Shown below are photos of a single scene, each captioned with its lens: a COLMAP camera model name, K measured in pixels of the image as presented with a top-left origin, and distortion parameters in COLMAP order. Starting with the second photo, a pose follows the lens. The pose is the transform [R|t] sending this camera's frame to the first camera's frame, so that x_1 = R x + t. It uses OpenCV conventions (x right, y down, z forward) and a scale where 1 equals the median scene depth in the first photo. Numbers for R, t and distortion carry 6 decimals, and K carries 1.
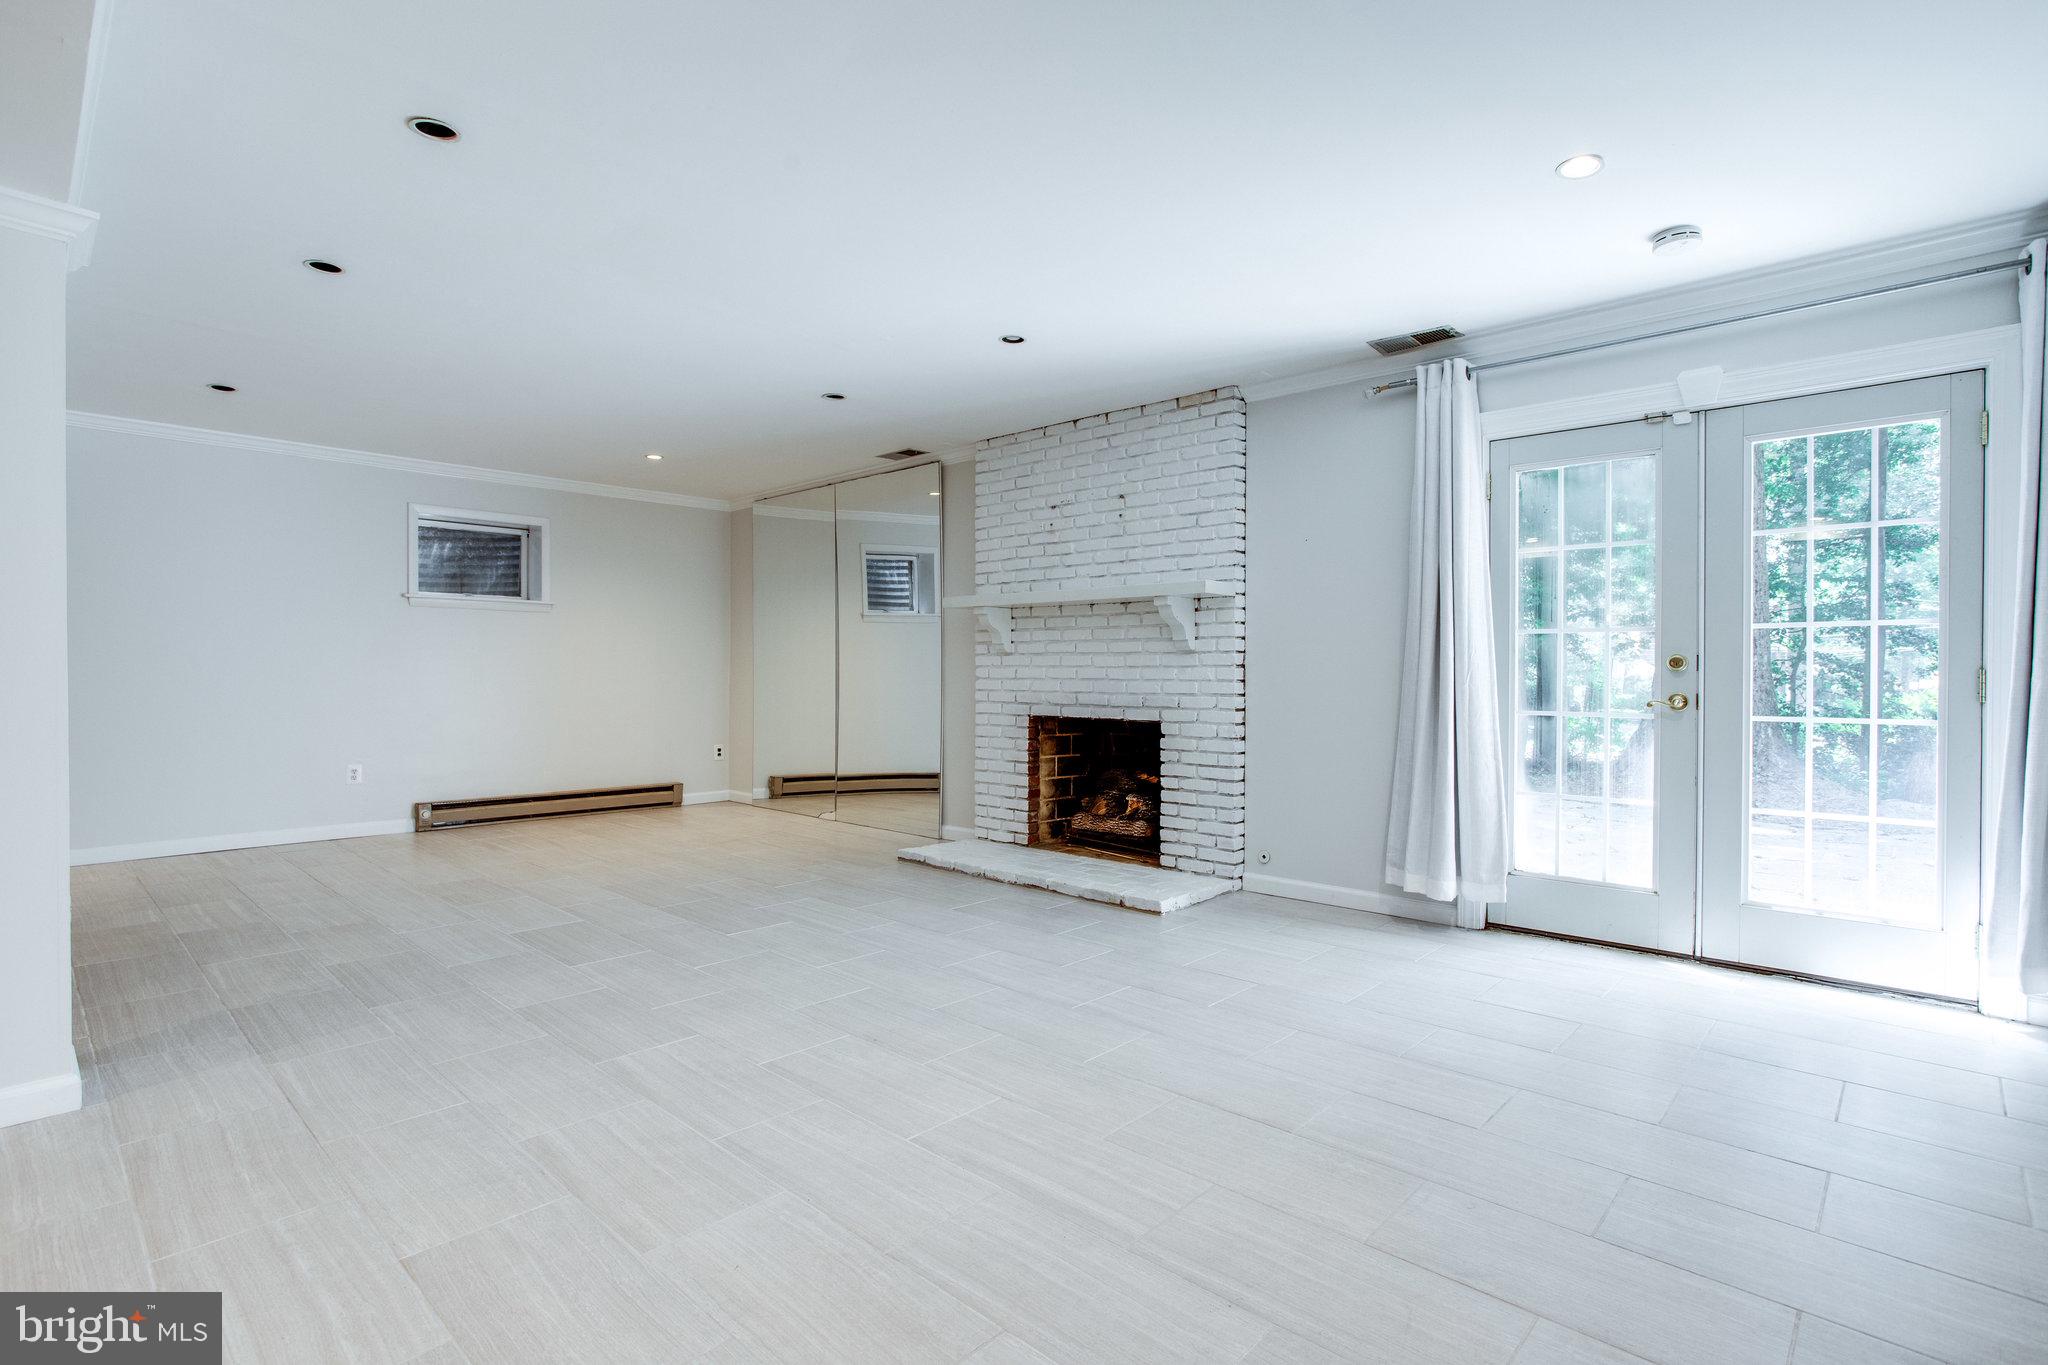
lens RADIAL K [[992.6, 0, 1023.5], [0, 992.6, 692.6], [0, 0, 1]] dist [-0.048329, 0.000549]
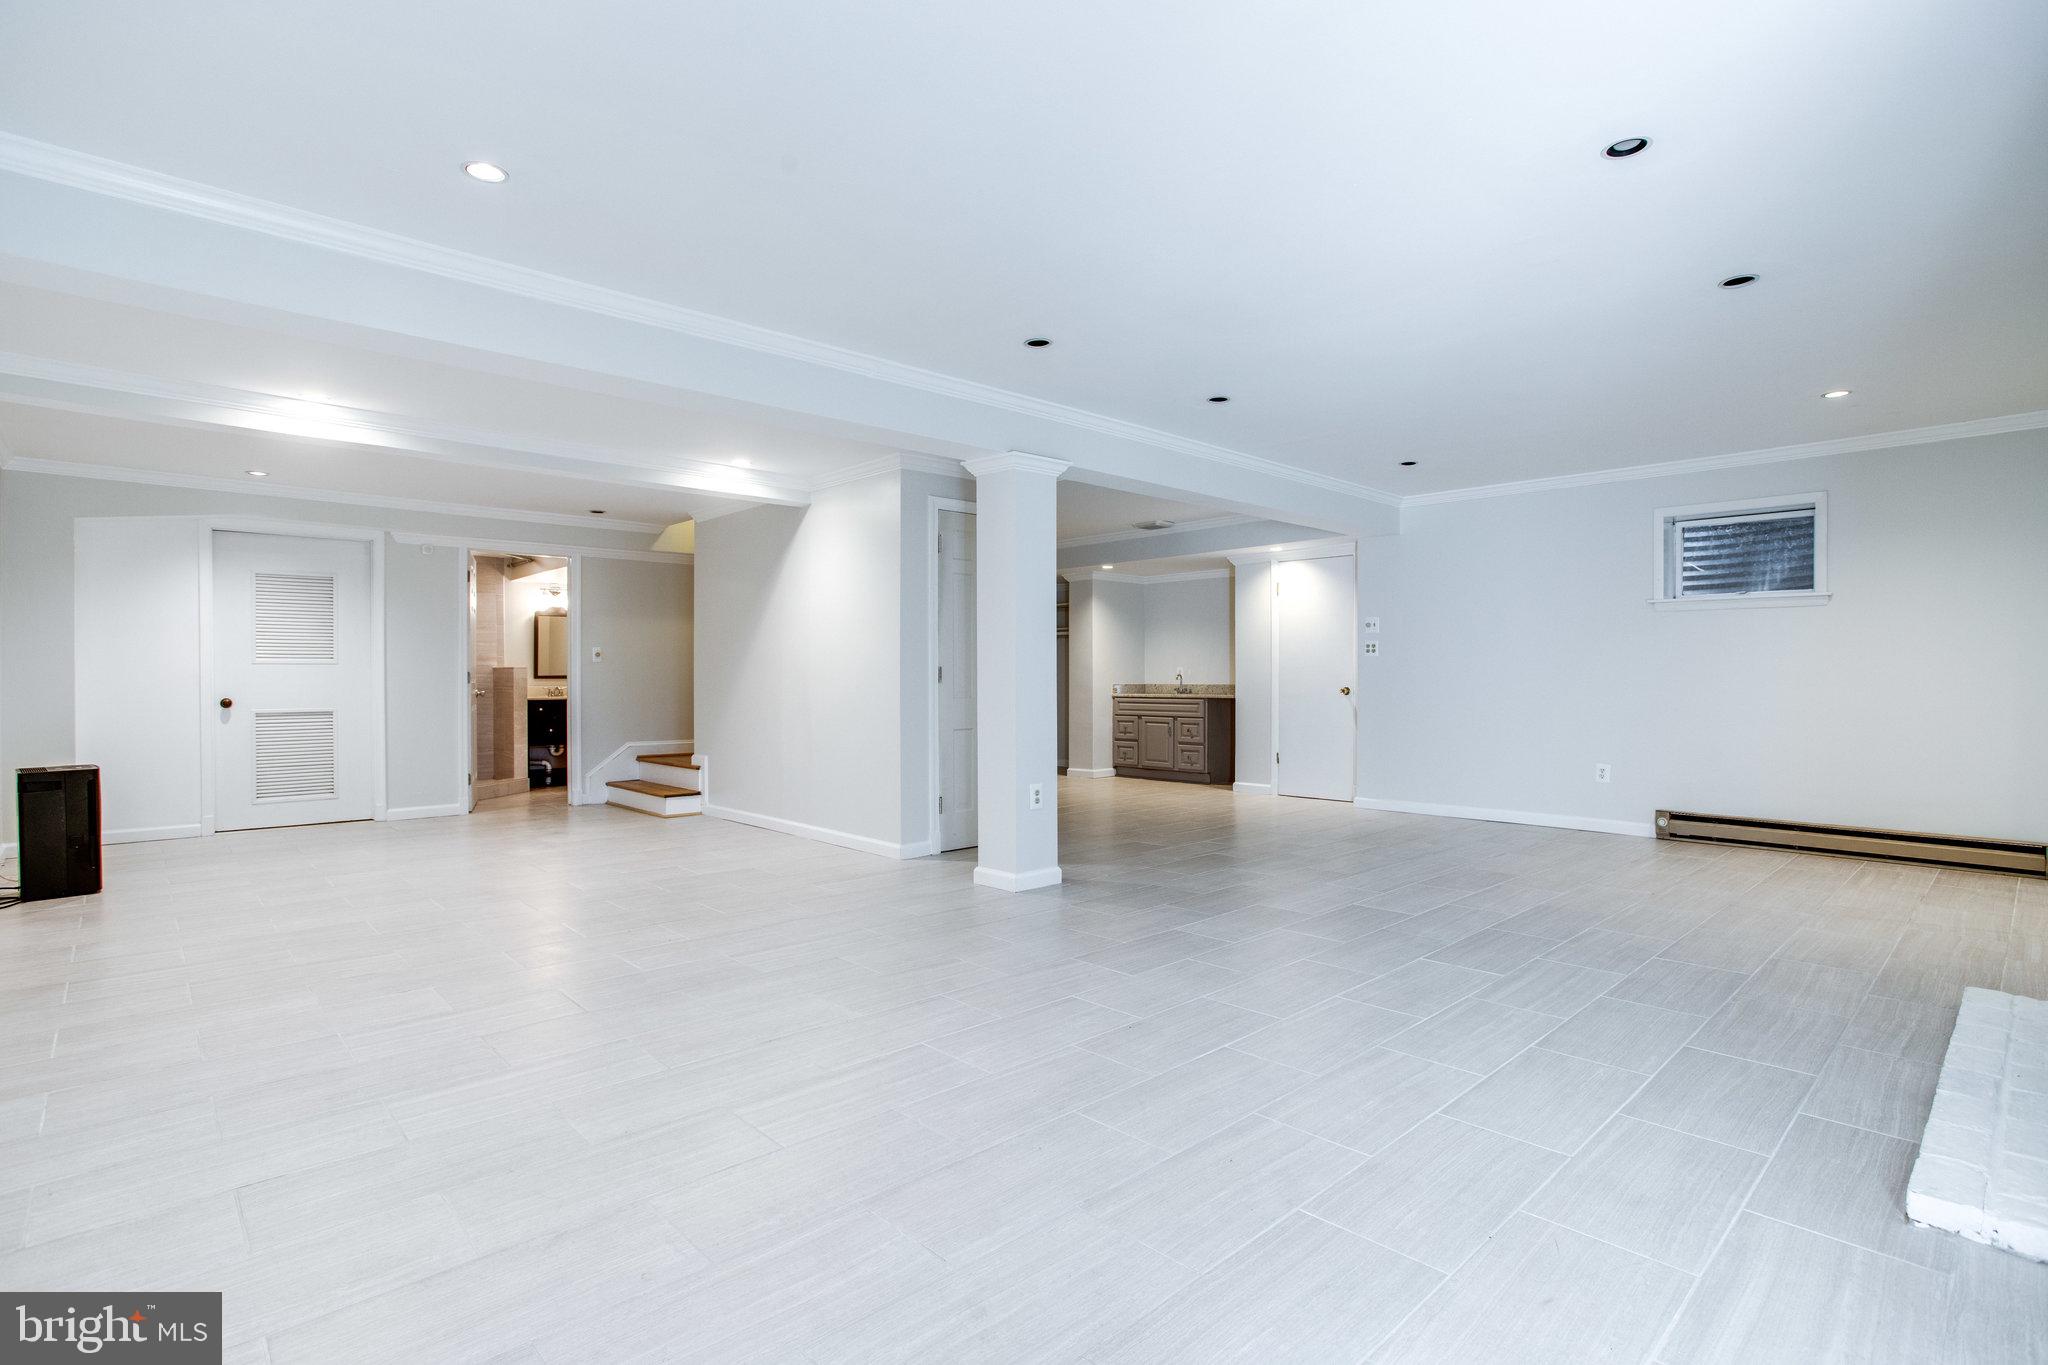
lens RADIAL K [[973.8, 0, 1035.8], [0, 973.8, 680.9], [0, 0, 1]] dist [-0.041347, 0.000404]
pose [[-0.054238, 0.002906, -0.998524, 0.391443], [-0.019526, 0.999801, 0.003971, -0.009805], [0.998337, 0.019712, -0.054170, 0.414552]]
